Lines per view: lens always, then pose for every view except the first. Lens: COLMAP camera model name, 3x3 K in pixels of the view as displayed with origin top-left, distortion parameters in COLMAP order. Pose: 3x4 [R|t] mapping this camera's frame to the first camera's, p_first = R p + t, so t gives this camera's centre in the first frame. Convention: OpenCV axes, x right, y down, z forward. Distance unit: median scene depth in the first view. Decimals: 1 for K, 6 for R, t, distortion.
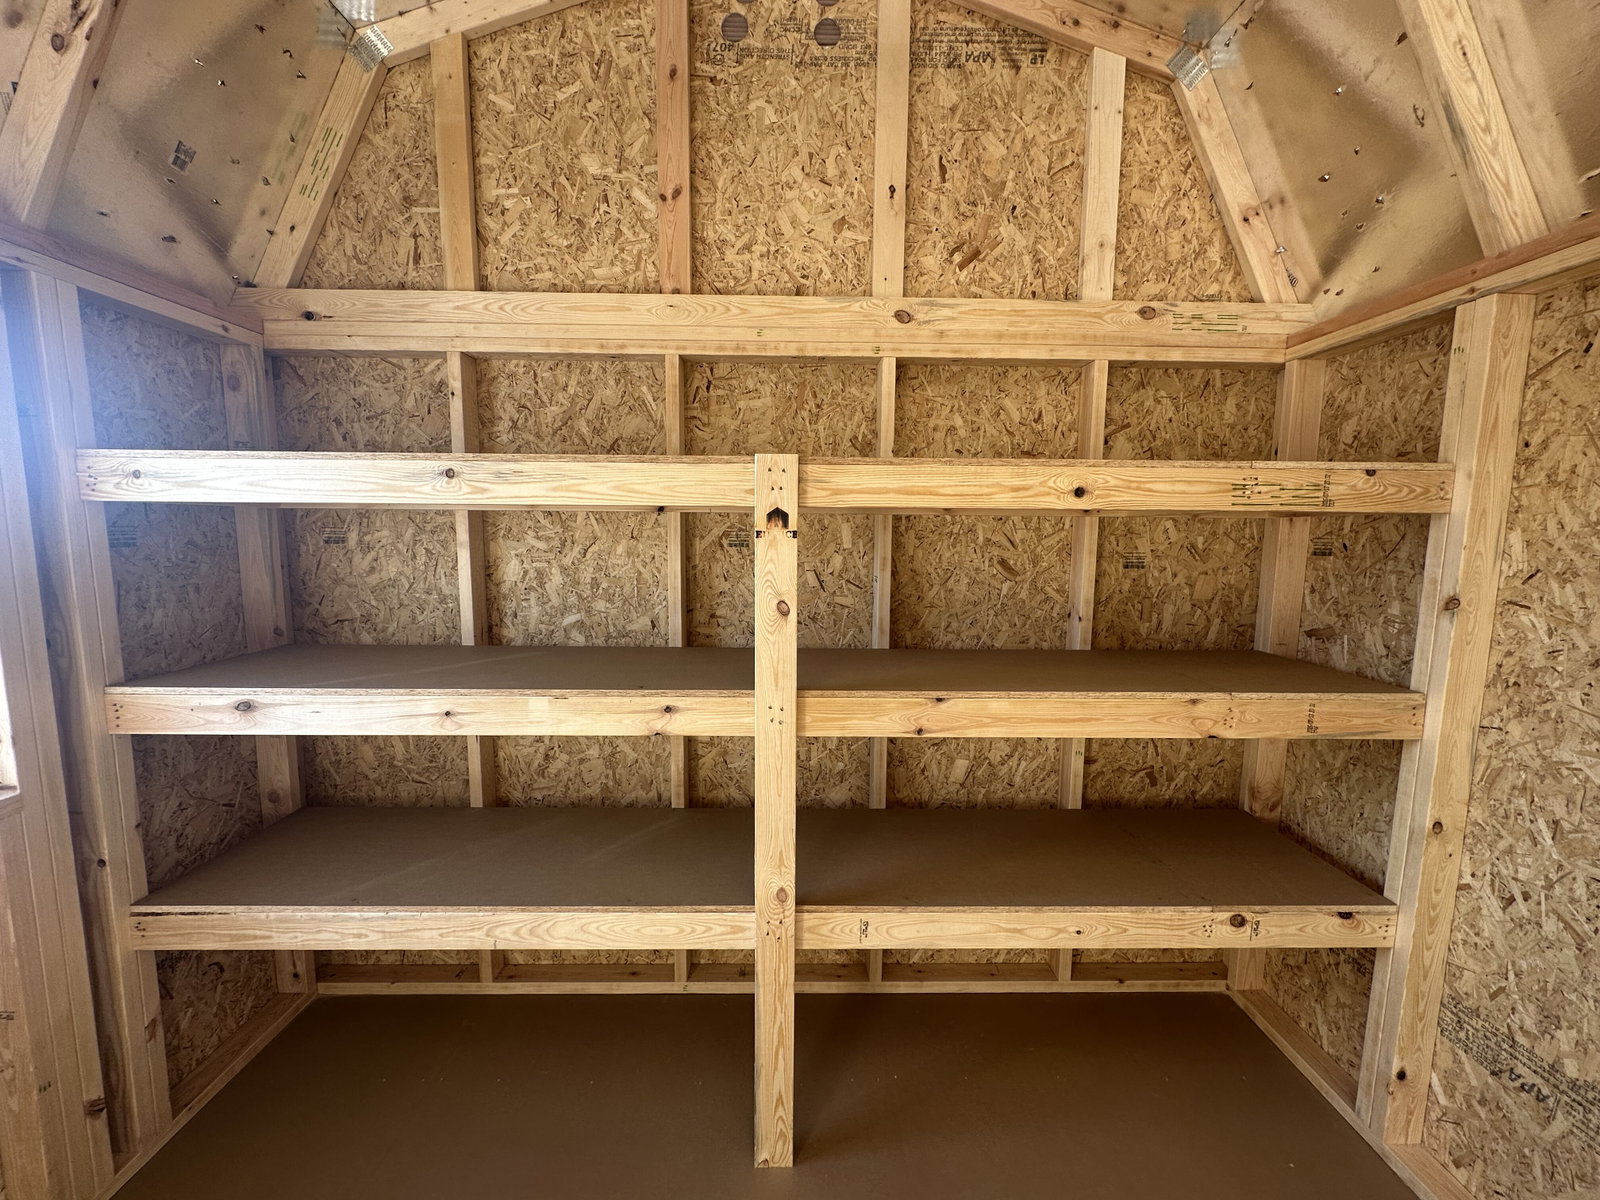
lens RADIAL K [[641.9, 0, 798.6], [0, 641.9, 602.0], [0, 0, 1]] dist [-0.001925, 0.000201]
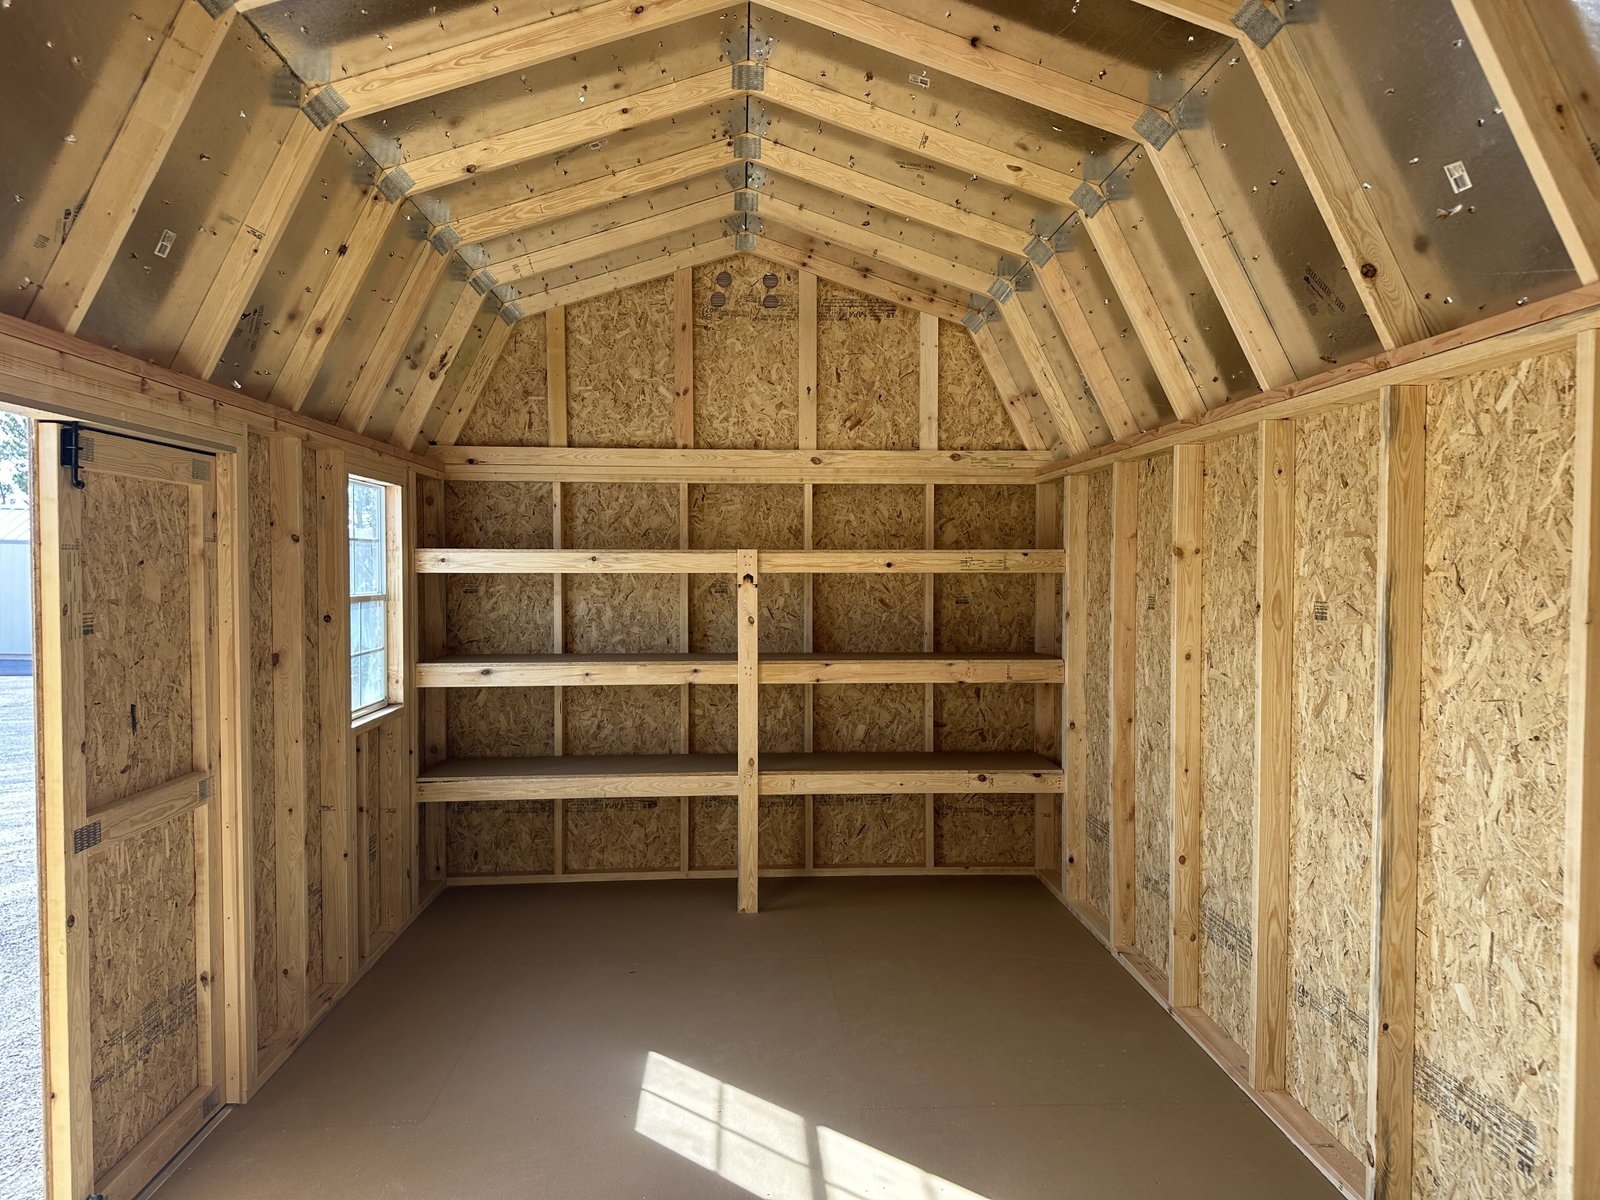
lens RADIAL K [[1117.1, 0, 809.7], [0, 1117.1, 602.3], [0, 0, 1]] dist [0.085743, 0.000645]
pose [[0.998700, -0.010164, 0.049952, -0.010368], [0.014292, 0.996446, -0.083008, 0.190501], [-0.048931, 0.083614, 0.995296, -1.980555]]
